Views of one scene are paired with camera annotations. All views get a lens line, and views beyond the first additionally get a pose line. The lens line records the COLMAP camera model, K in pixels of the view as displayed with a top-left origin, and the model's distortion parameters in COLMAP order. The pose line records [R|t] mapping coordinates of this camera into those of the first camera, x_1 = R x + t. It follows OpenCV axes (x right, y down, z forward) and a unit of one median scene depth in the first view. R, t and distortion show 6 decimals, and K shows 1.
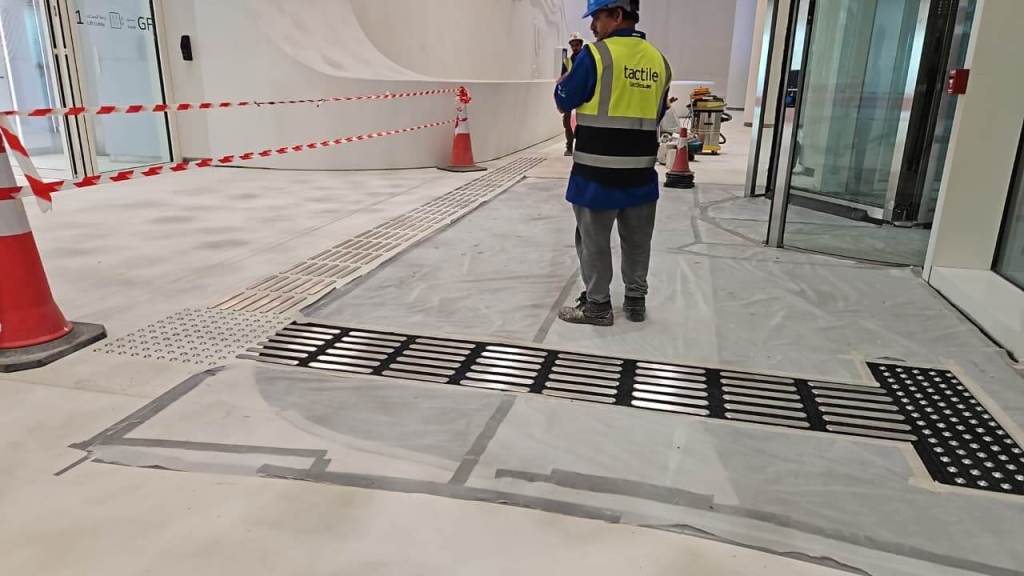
lens RADIAL K [[680.8, 0, 514.1], [0, 680.8, 286.6], [0, 0, 1]] dist [0.084807, -0.085942]
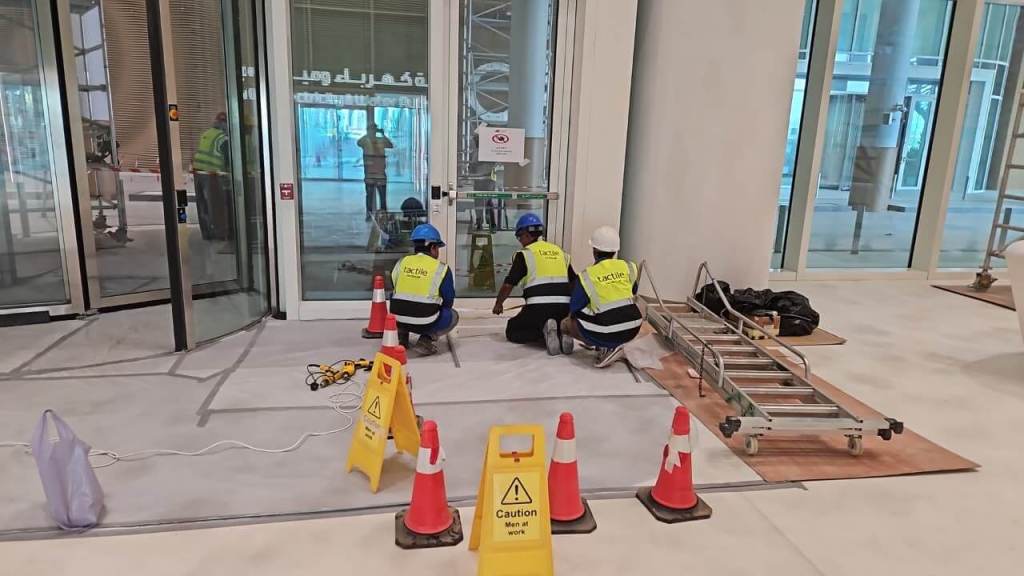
lens RADIAL K [[680.8, 0, 514.1], [0, 680.8, 286.6], [0, 0, 1]] dist [0.084807, -0.085942]
pose [[-0.410162, -0.232070, 0.881993, -0.809767], [0.226835, 0.910735, 0.345120, -0.435314], [-0.883353, 0.341621, -0.320907, 0.946874]]
